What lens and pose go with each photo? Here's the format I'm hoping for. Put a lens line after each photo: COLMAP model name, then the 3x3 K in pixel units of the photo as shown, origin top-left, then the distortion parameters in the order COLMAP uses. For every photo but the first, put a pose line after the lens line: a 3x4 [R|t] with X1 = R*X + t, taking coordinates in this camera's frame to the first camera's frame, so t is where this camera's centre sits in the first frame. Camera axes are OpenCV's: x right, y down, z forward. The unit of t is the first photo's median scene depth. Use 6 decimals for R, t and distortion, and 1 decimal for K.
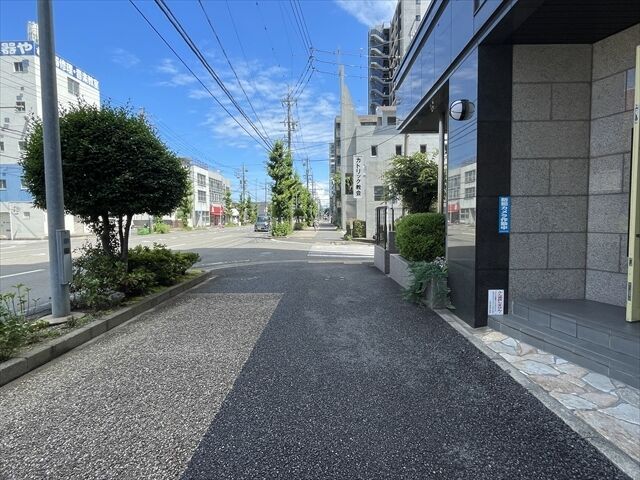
lens RADIAL K [[355.5, 0, 319.3], [0, 355.5, 238.3], [0, 0, 1]] dist [-0.004480, 0.000255]
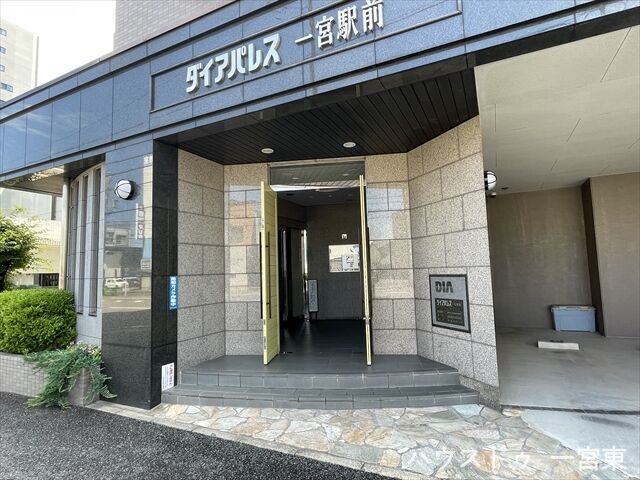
lens RADIAL K [[355.5, 0, 321.0], [0, 355.5, 241.5], [0, 0, 1]] dist [-0.004480, 0.000255]
pose [[0.426006, 0.073251, 0.901750, -0.298679], [0.079724, 0.989800, -0.118067, -0.057353], [-0.901201, 0.122188, 0.415821, 0.110810]]
